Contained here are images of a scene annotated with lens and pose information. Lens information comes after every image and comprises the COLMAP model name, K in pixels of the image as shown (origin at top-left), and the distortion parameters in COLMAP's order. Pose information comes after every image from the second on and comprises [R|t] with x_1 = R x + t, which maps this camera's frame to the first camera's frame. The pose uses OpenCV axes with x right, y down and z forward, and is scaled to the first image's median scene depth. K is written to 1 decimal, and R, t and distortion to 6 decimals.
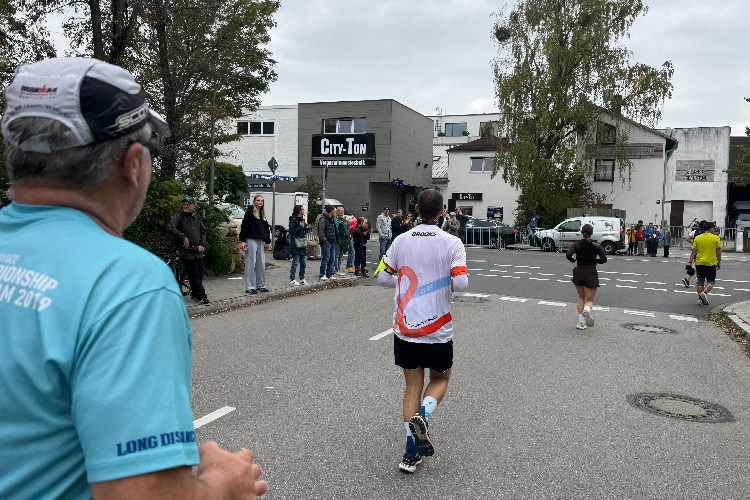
lens RADIAL K [[596.8, 0, 375.0], [0, 596.8, 250.0], [0, 0, 1]] dist [0.156692, -0.324223]
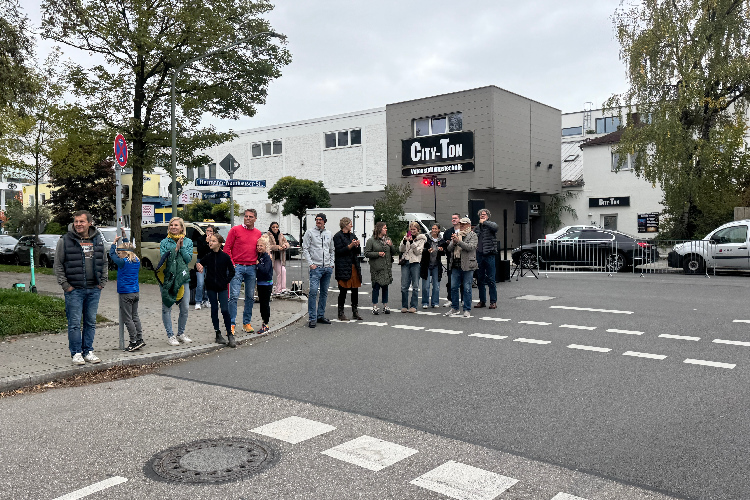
lens RADIAL K [[596.8, 0, 375.0], [0, 596.8, 250.0], [0, 0, 1]] dist [0.156692, -0.324223]
pose [[0.959943, -0.034508, -0.278063, 0.091222], [0.025358, 0.999014, -0.036438, -0.006213], [0.279046, 0.027927, 0.959871, 0.183453]]
